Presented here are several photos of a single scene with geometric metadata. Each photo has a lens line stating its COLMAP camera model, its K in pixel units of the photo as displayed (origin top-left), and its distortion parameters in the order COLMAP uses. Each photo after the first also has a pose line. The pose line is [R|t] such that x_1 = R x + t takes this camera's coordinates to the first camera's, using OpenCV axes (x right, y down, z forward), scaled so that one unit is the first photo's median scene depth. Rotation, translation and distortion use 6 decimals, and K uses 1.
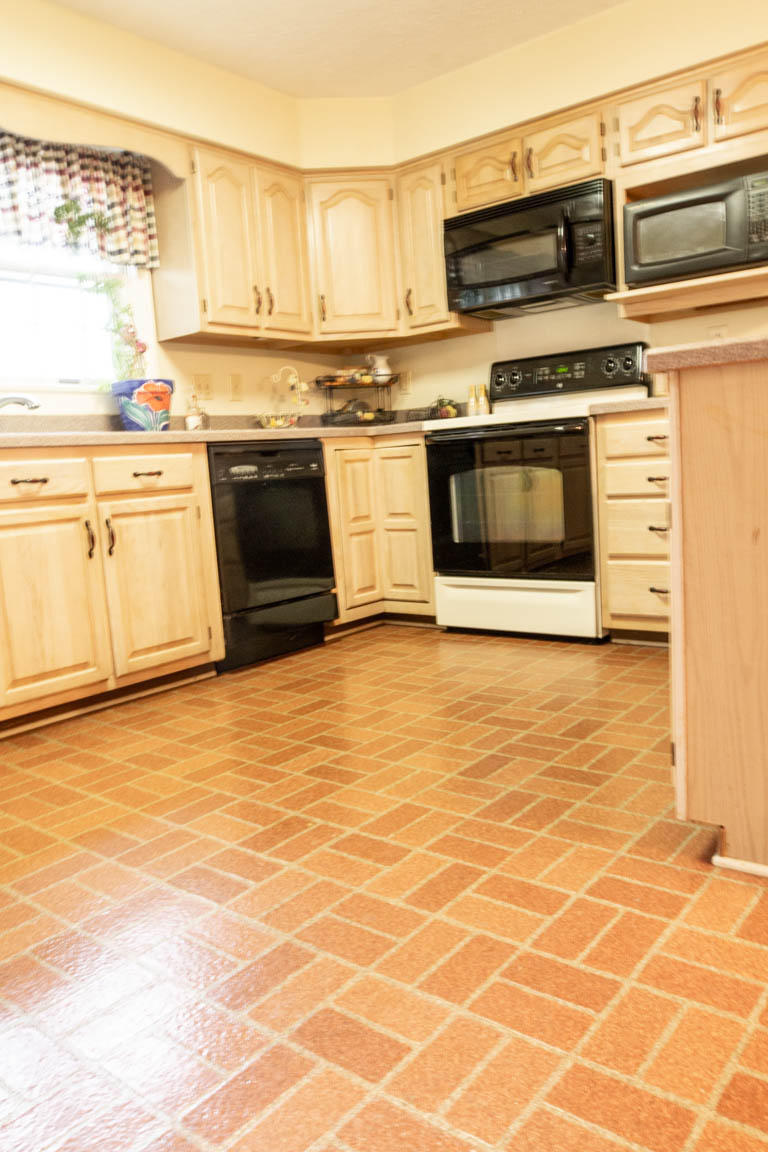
lens RADIAL K [[843.8, 0, 384.3], [0, 843.8, 576.1], [0, 0, 1]] dist [-0.048818, 0.016696]
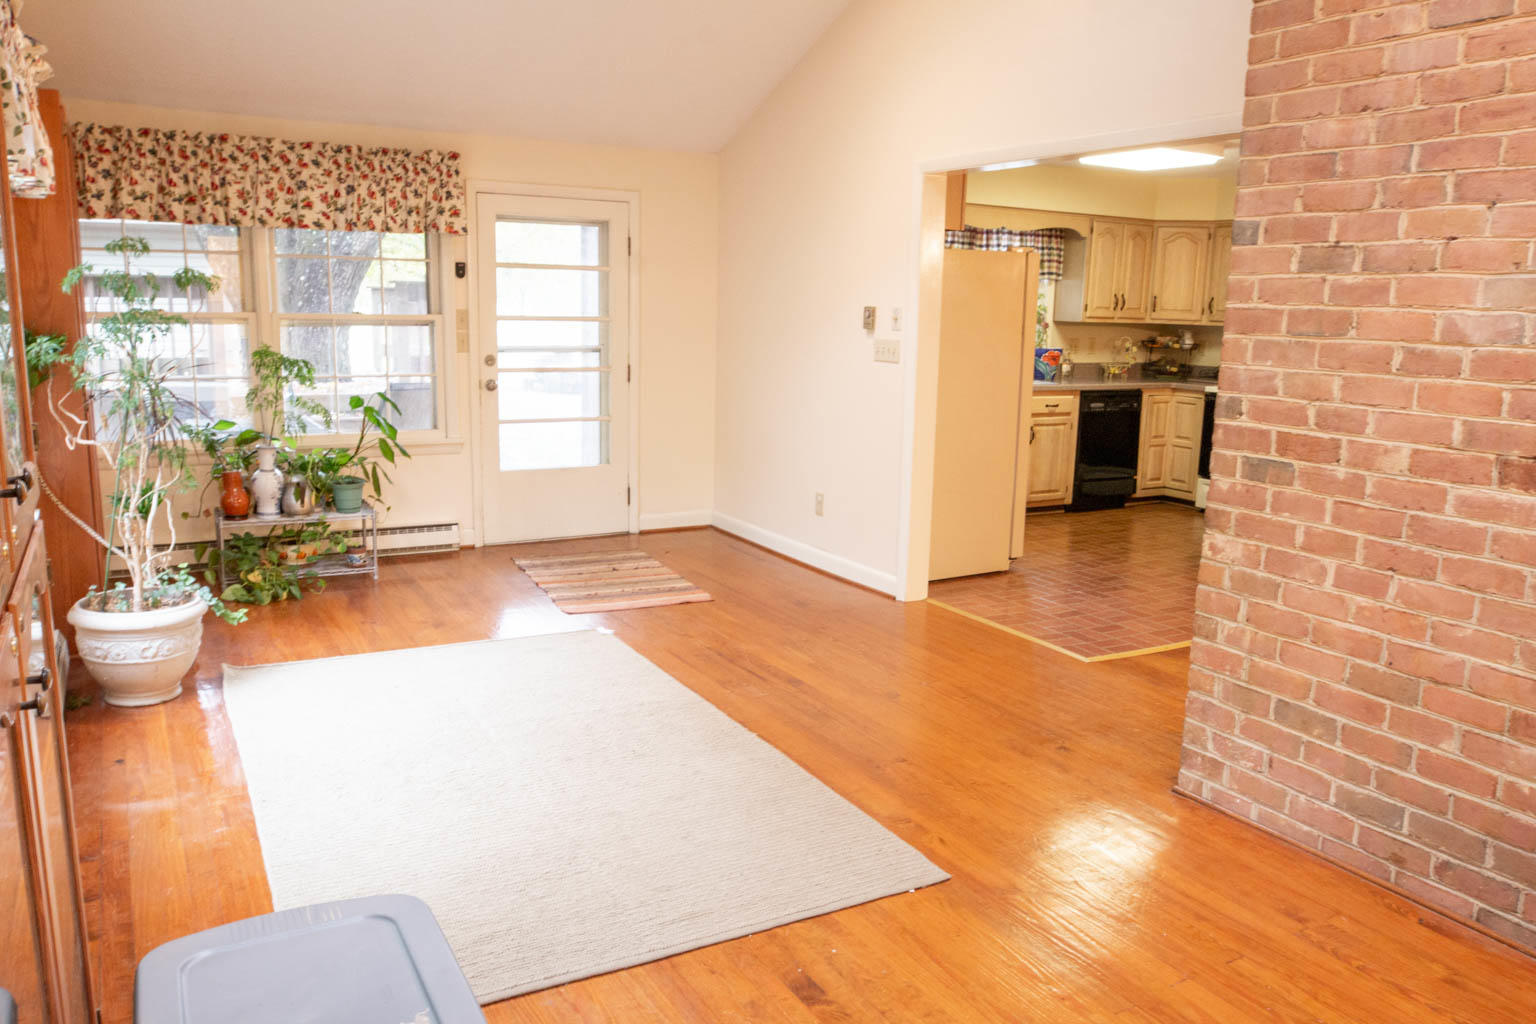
lens RADIAL K [[1125.1, 0, 769.2], [0, 1125.1, 513.3], [0, 0, 1]] dist [-0.048818, 0.016696]
pose [[0.928929, 0.155911, -0.335831, 0.026535], [-0.136042, 0.987299, 0.082057, 0.004363], [0.344359, -0.030538, 0.938341, -1.500774]]
